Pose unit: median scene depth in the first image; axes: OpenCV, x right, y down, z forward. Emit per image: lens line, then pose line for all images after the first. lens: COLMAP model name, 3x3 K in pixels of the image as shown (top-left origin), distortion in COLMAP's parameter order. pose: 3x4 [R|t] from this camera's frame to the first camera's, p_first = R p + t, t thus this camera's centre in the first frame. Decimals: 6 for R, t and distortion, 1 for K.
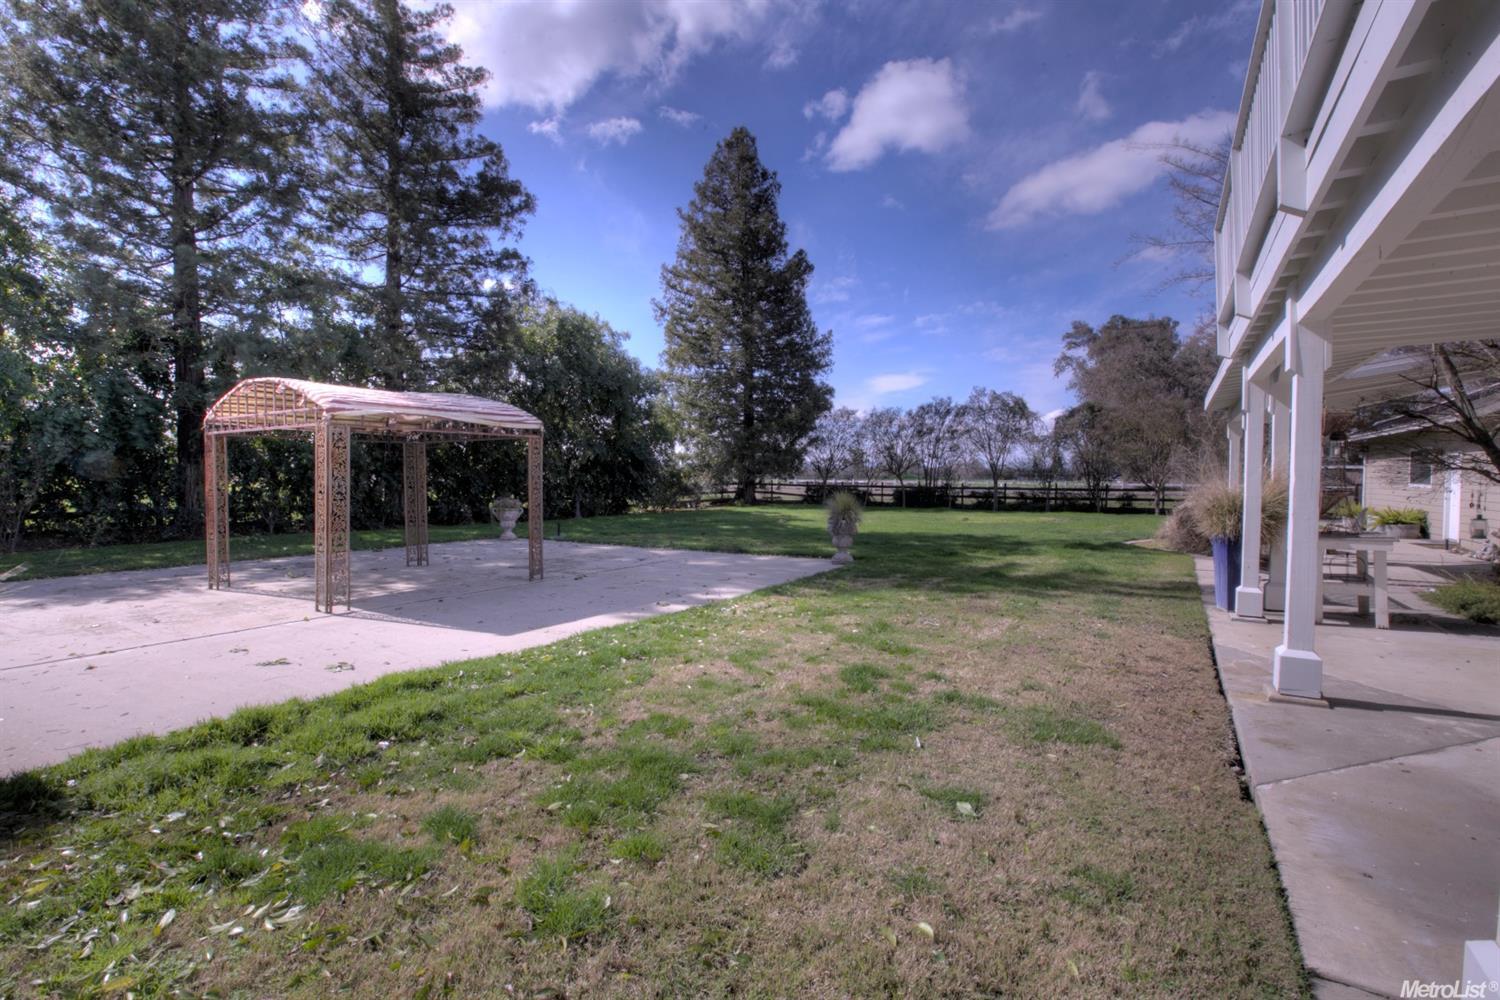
lens RADIAL K [[695.8, 0, 750.0], [0, 695.8, 500.0], [0, 0, 1]] dist [-0.047173, 0.019586]
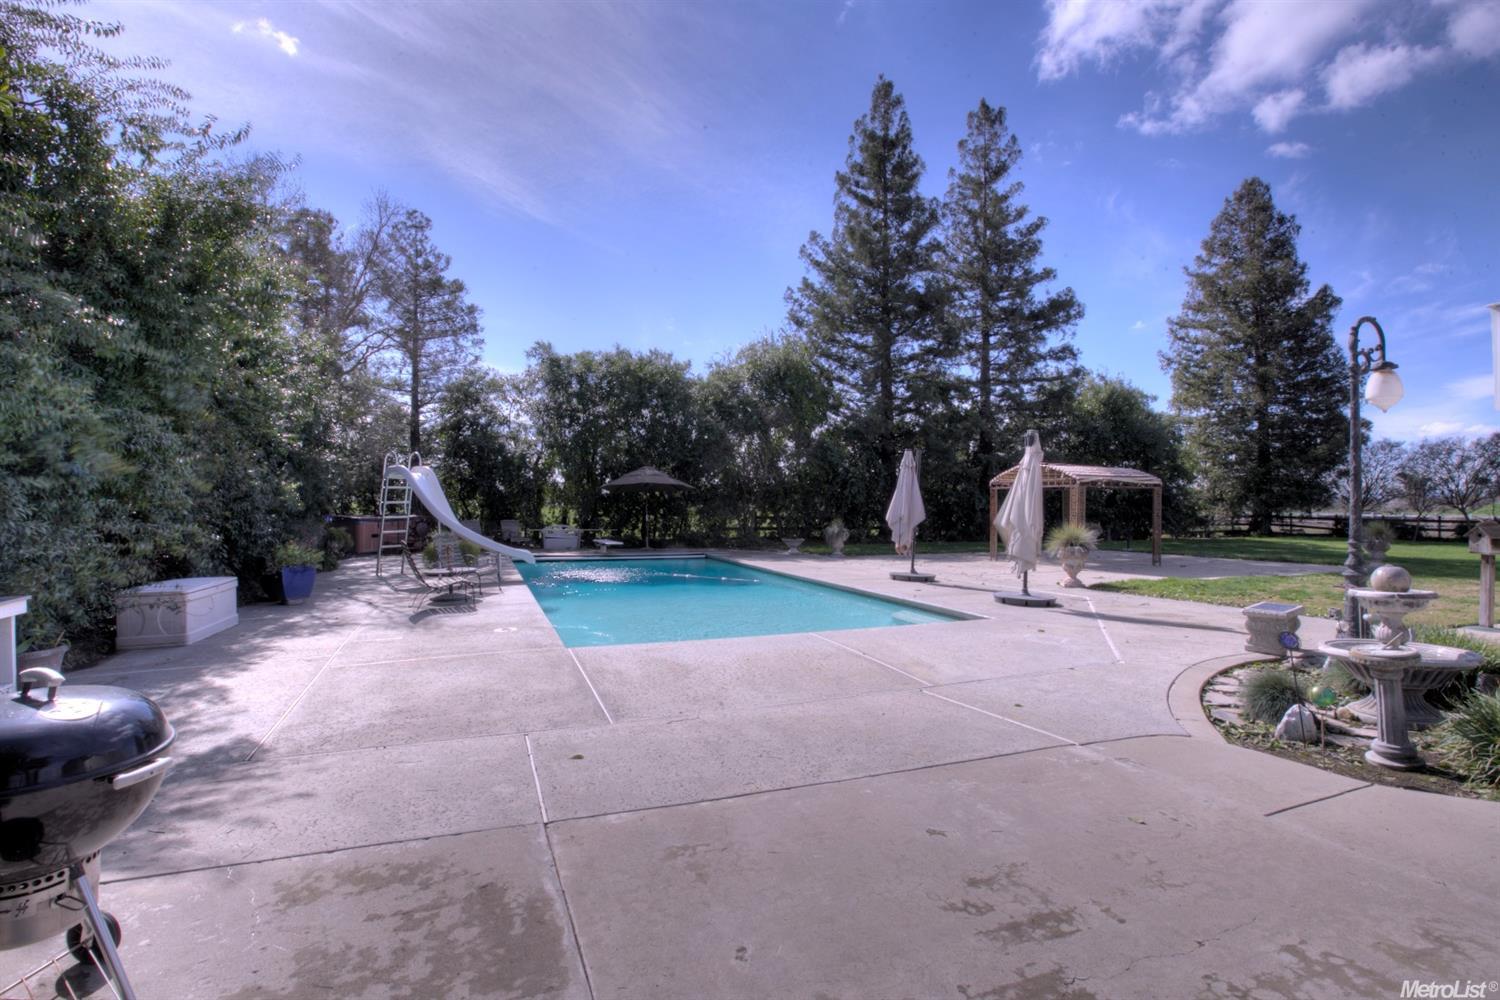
lens RADIAL K [[695.8, 0, 750.0], [0, 695.8, 500.0], [0, 0, 1]] dist [-0.047173, 0.019586]
pose [[0.812780, -0.001162, -0.582570, -0.034135], [-0.024609, 0.999037, -0.036325, 0.008285], [0.582051, 0.043861, 0.811968, -0.281588]]
